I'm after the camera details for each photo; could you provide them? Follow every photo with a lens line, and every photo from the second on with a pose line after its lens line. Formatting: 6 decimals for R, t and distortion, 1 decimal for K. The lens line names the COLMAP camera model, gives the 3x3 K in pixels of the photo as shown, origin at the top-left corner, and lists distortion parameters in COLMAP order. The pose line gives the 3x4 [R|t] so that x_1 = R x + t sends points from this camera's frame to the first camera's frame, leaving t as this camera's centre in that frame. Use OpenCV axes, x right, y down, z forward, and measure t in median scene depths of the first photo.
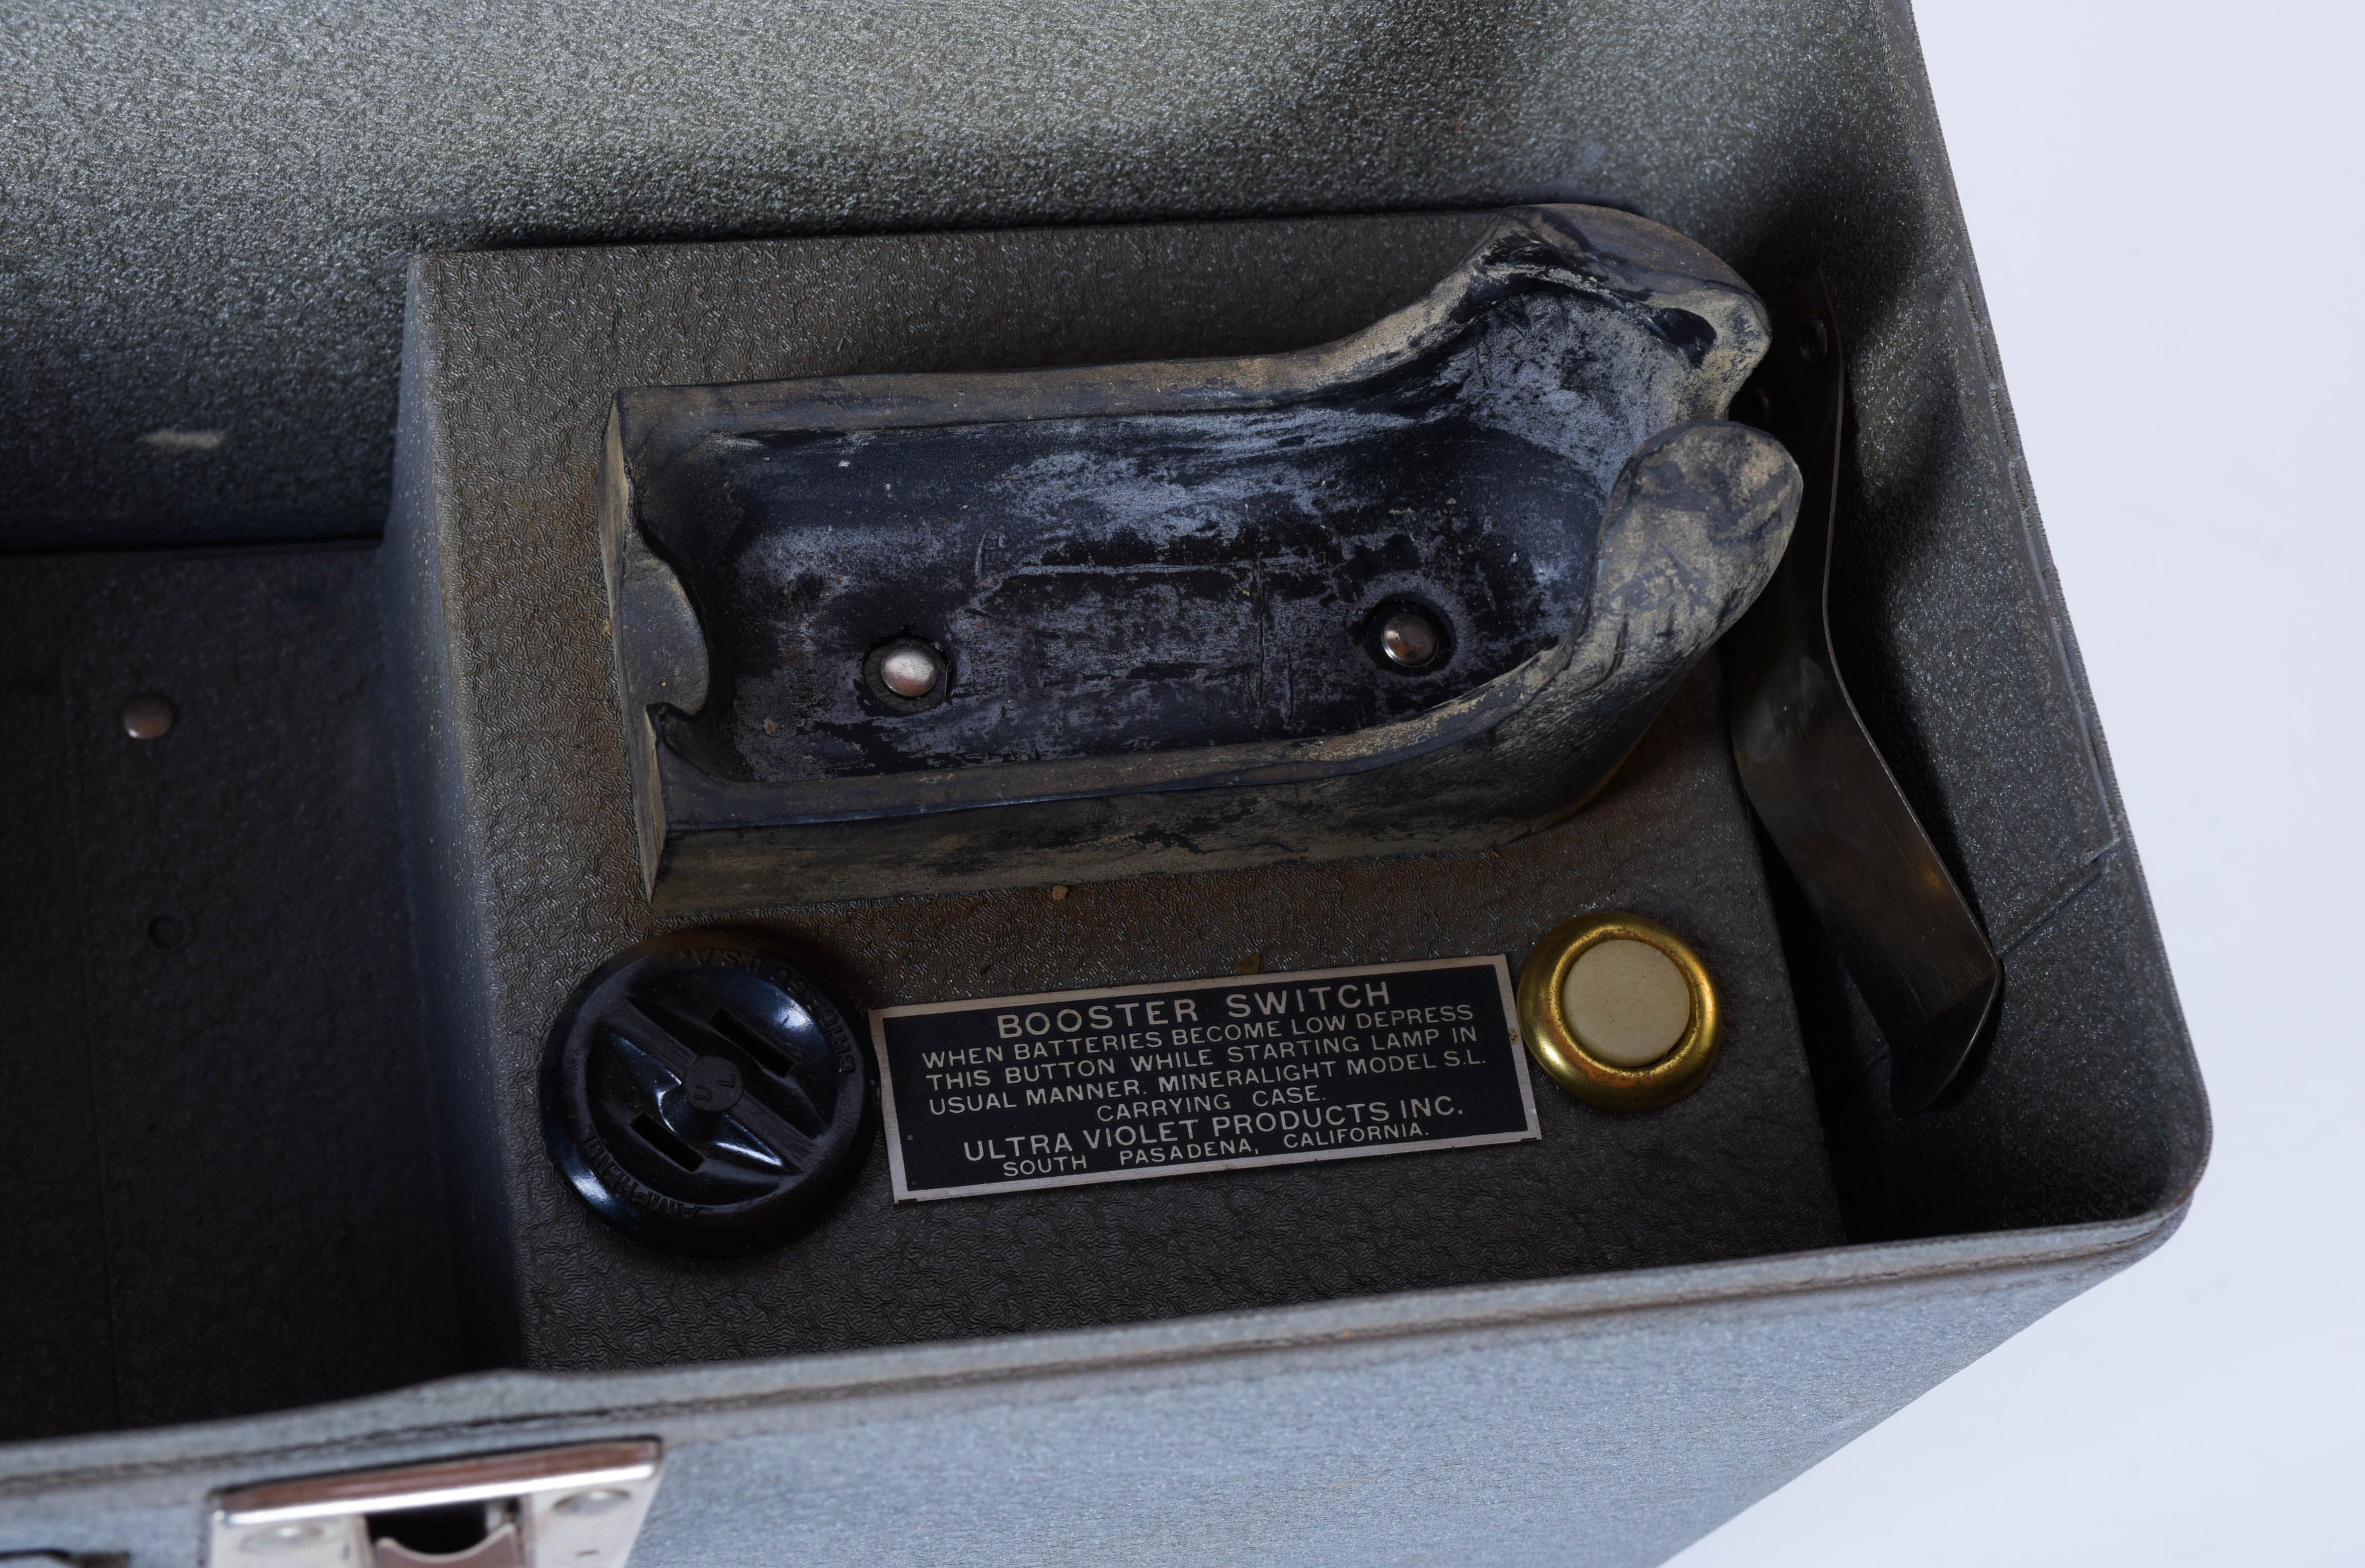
lens RADIAL K [[4168.1, 0, 1181.9], [0, 4168.1, 798.0], [0, 0, 1]] dist [-0.034366, 0.000000]
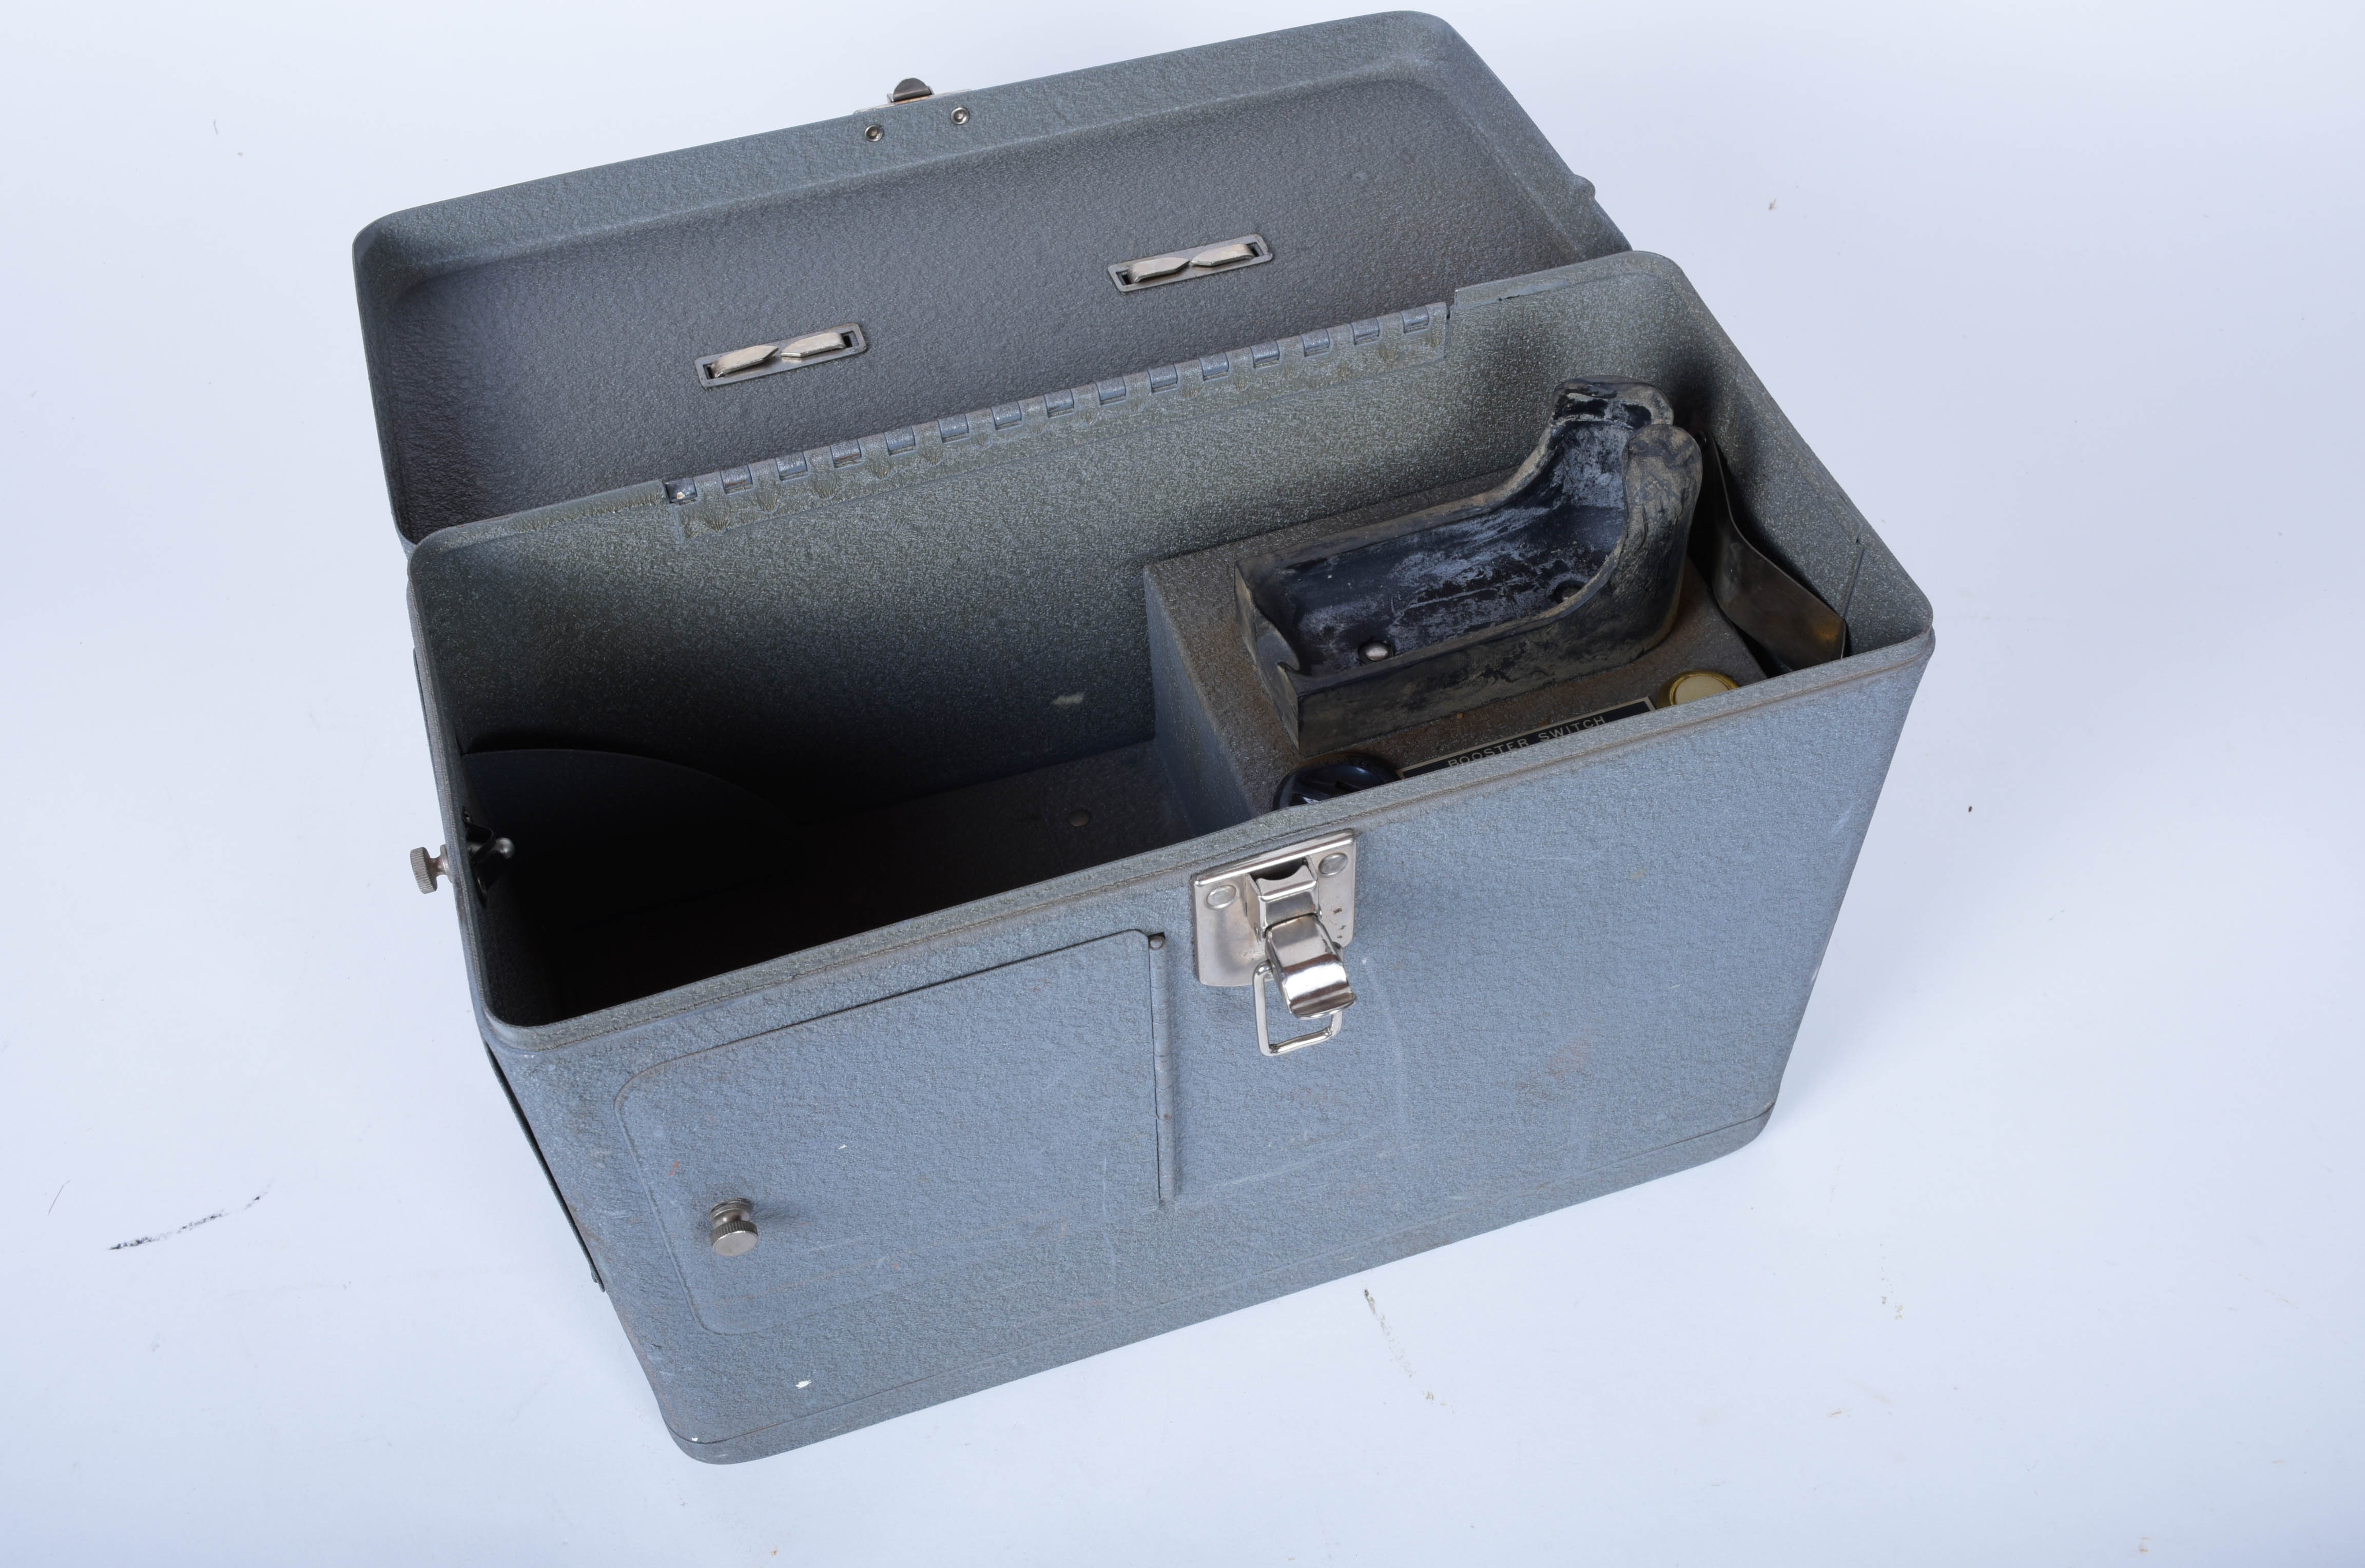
lens RADIAL K [[2326.0, 0, 1182.8], [0, 2326.0, 796.7], [0, 0, 1]] dist [-0.018821, 0.000000]
pose [[0.956360, -0.272493, -0.105466, -0.053604], [0.237298, 0.934935, -0.263791, 0.385884], [0.170485, 0.227252, 0.958797, -0.319258]]
